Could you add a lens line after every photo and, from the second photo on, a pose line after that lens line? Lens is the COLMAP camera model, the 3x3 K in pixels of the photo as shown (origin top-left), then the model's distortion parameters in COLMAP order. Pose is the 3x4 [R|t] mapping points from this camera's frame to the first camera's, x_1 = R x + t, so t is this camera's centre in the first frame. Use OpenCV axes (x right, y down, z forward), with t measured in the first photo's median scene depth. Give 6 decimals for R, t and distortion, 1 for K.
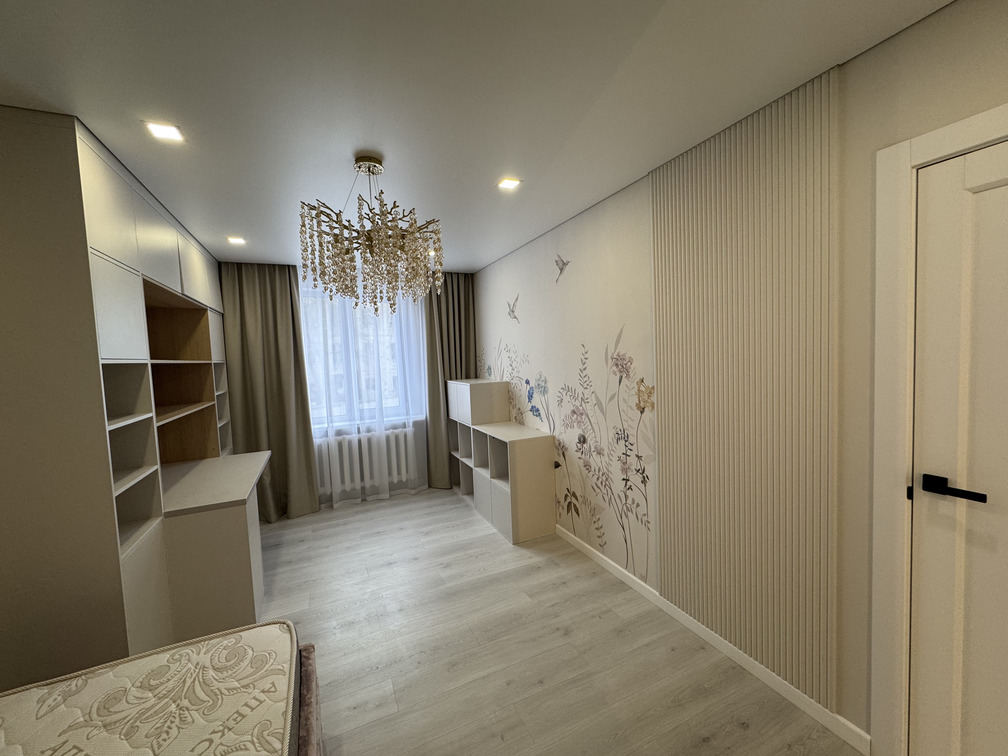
lens RADIAL K [[401.3, 0, 504.3], [0, 401.3, 376.6], [0, 0, 1]] dist [-0.002222, 0.000338]
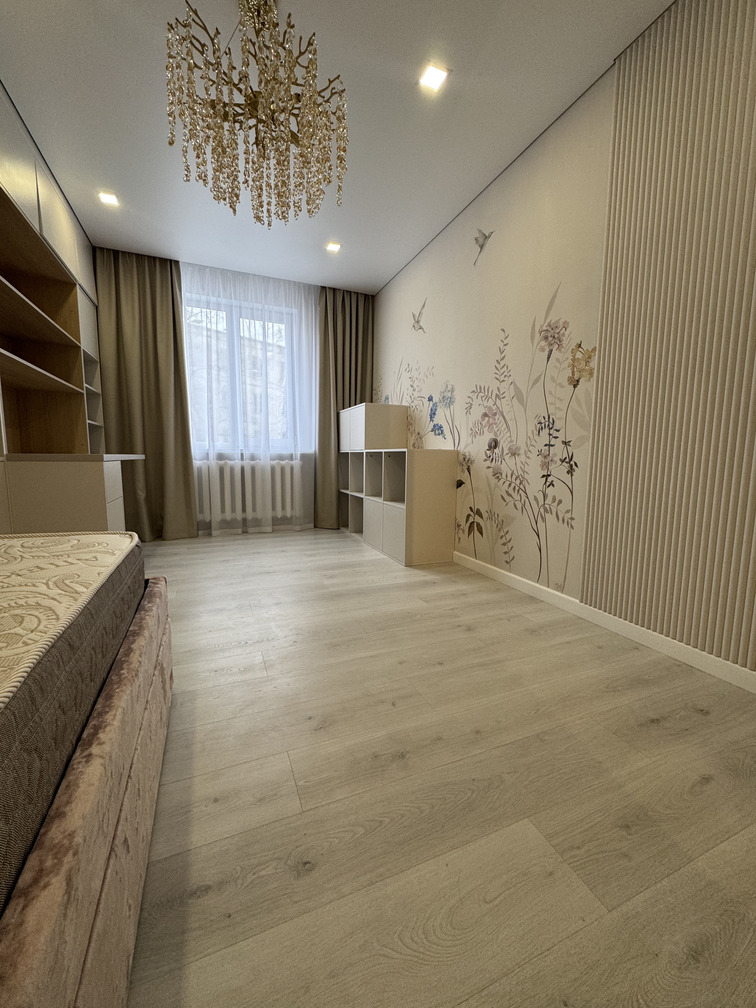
lens RADIAL K [[401.3, 0, 381.1], [0, 401.3, 502.0], [0, 0, 1]] dist [-0.002222, 0.000338]
pose [[0.997990, 0.056913, -0.027890, -0.015991], [-0.055254, 0.996844, 0.057001, 0.237496], [0.031046, -0.055345, 0.997984, 0.116115]]
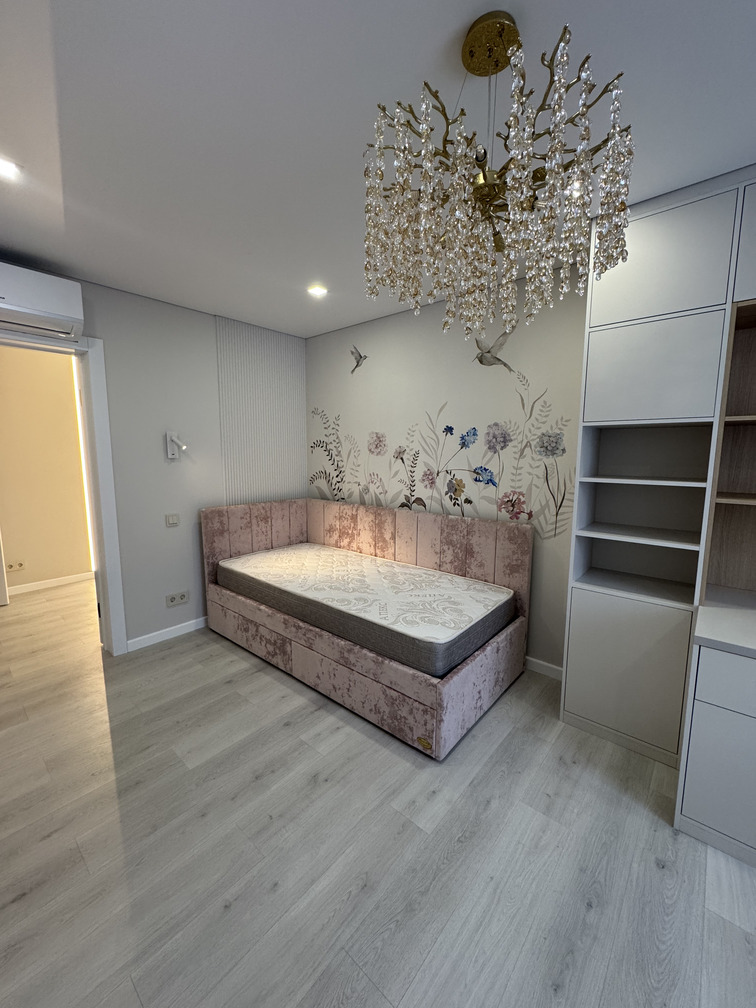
lens RADIAL K [[401.3, 0, 378.7], [0, 401.3, 504.3], [0, 0, 1]] dist [-0.002222, 0.000338]
pose [[-0.911773, 0.091129, -0.400456, 0.040493], [0.014289, 0.981520, 0.190824, -0.020568], [0.410445, 0.168266, -0.896226, 0.972000]]
